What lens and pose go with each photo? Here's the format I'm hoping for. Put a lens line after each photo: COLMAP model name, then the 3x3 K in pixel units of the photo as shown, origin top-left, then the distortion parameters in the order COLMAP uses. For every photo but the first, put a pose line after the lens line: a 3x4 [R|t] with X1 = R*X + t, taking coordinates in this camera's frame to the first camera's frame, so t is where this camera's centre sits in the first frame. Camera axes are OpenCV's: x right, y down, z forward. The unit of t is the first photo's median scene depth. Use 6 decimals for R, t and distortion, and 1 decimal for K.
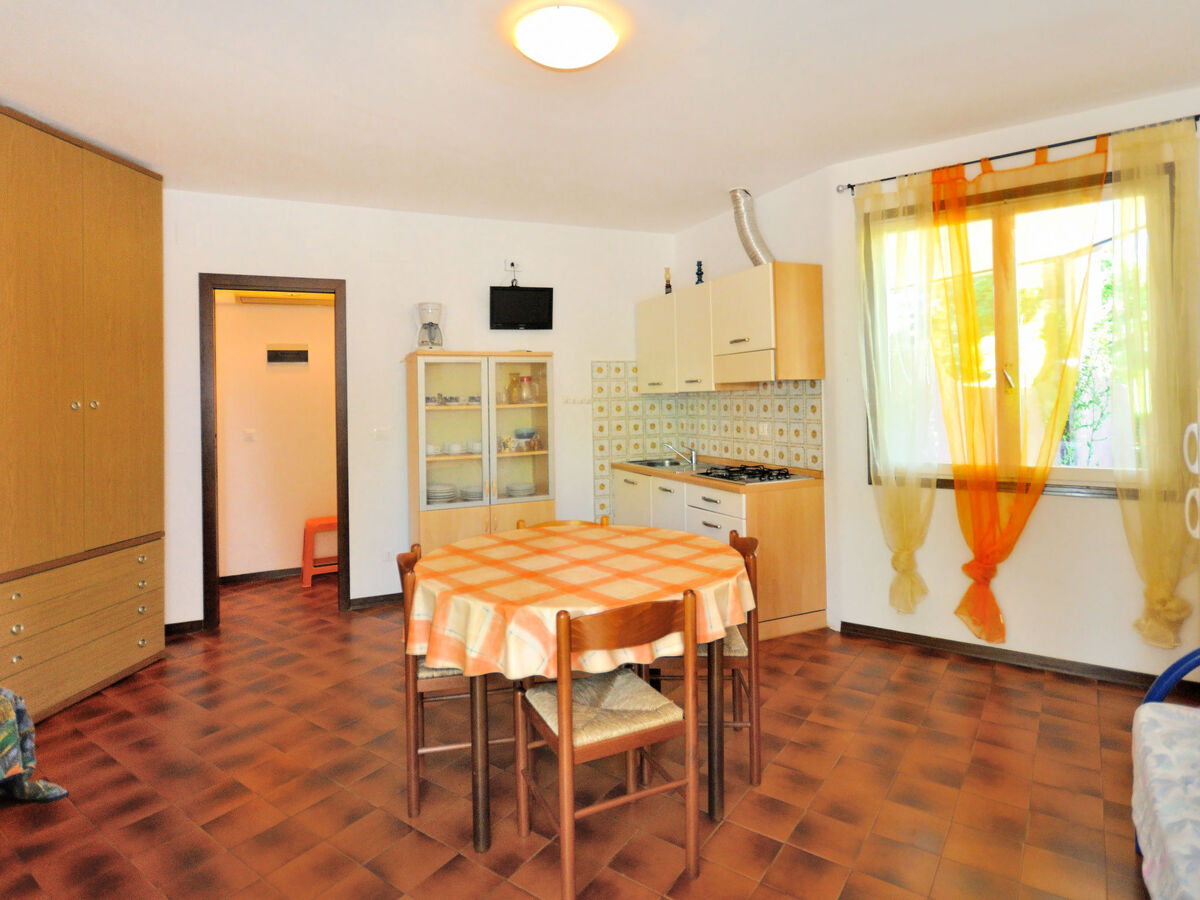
lens RADIAL K [[663.7, 0, 599.2], [0, 663.7, 392.3], [0, 0, 1]] dist [-0.002824, 0.000854]
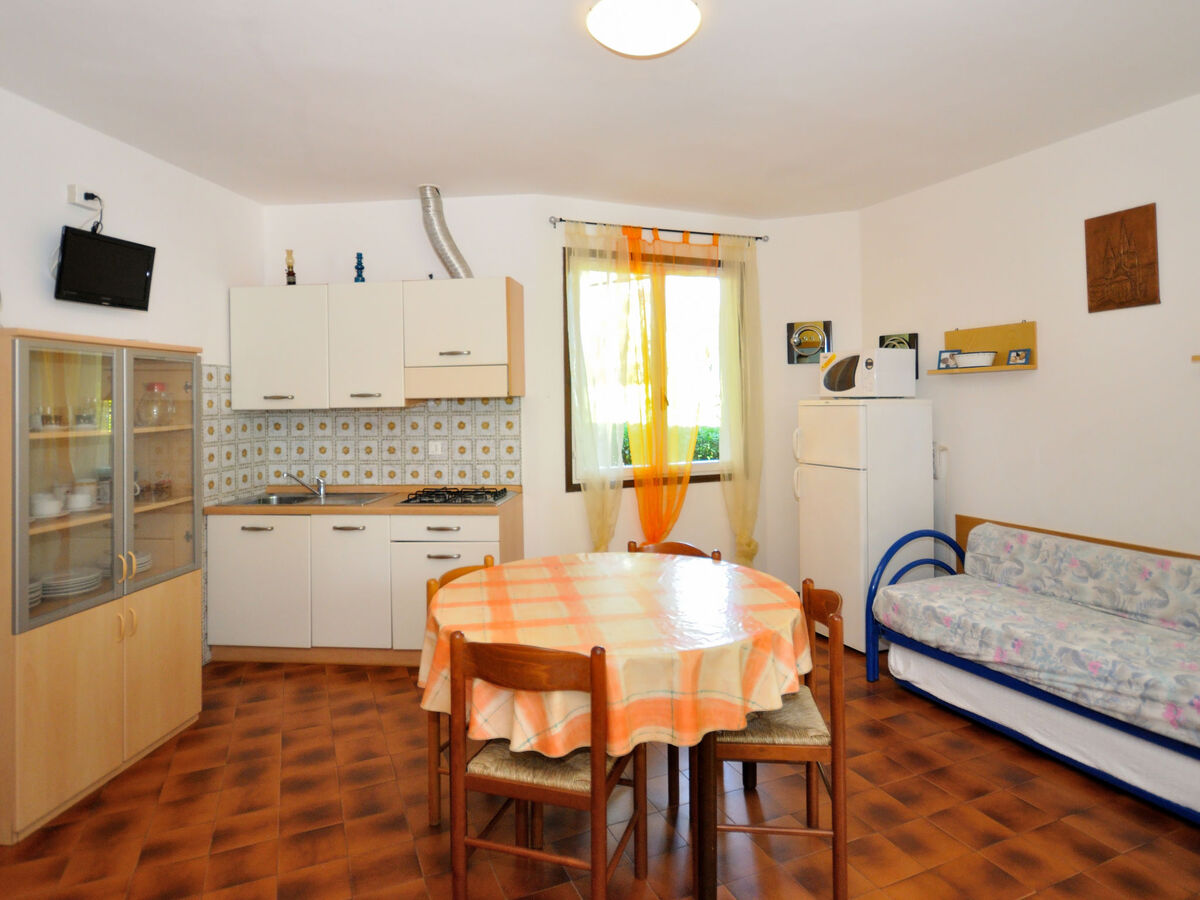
lens RADIAL K [[685.8, 0, 603.9], [0, 685.8, 396.0], [0, 0, 1]] dist [-0.000984, 0.000065]
pose [[0.516332, 0.020247, 0.856149, -0.439207], [-0.001833, 0.999744, -0.022538, 0.003373], [-0.856387, 0.010068, 0.516237, 0.287485]]
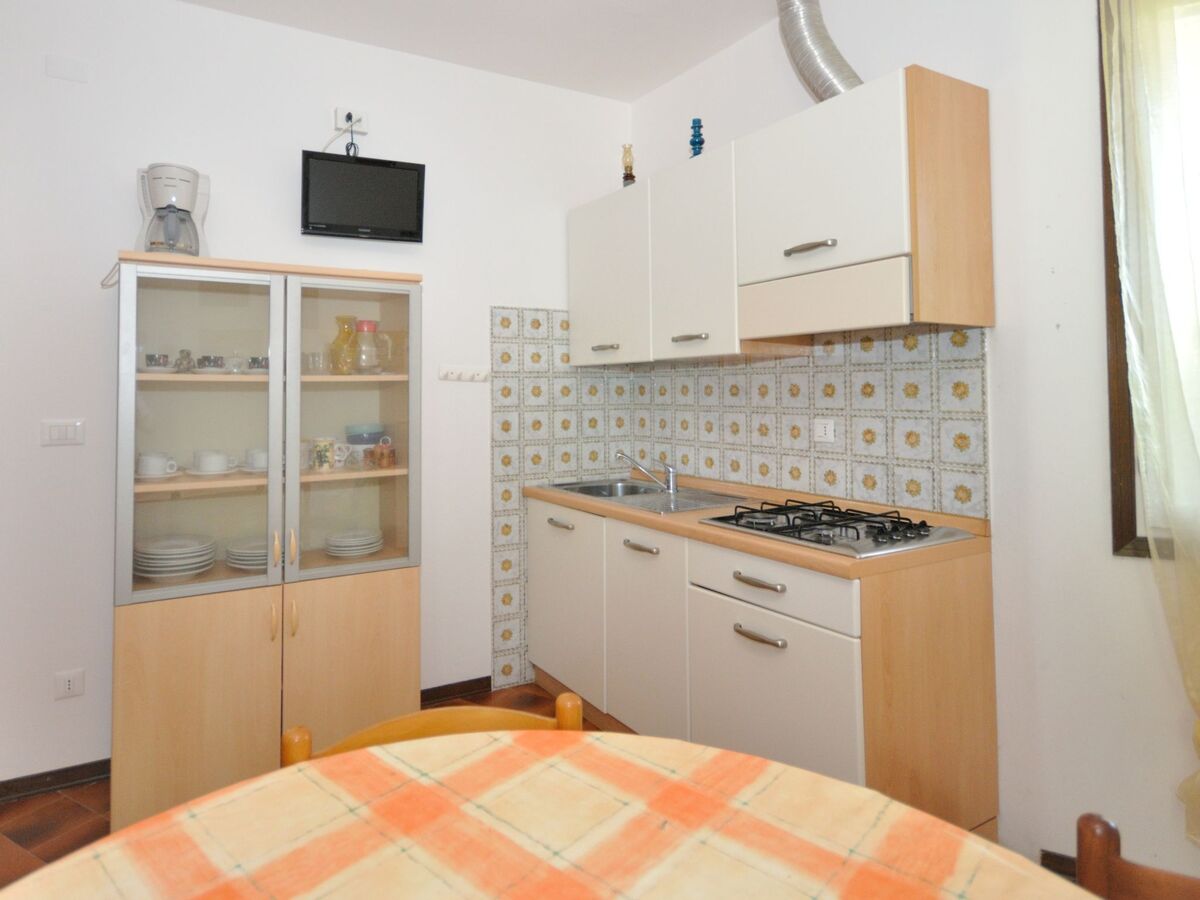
lens RADIAL K [[720.6, 0, 534.3], [0, 720.6, 368.1], [0, 0, 1]] dist [0.002288, 0.001264]
pose [[0.996608, 0.016941, 0.080530, -0.026238], [-0.014669, 0.999480, -0.028721, 0.025193], [-0.080975, 0.027442, 0.996338, 0.433335]]
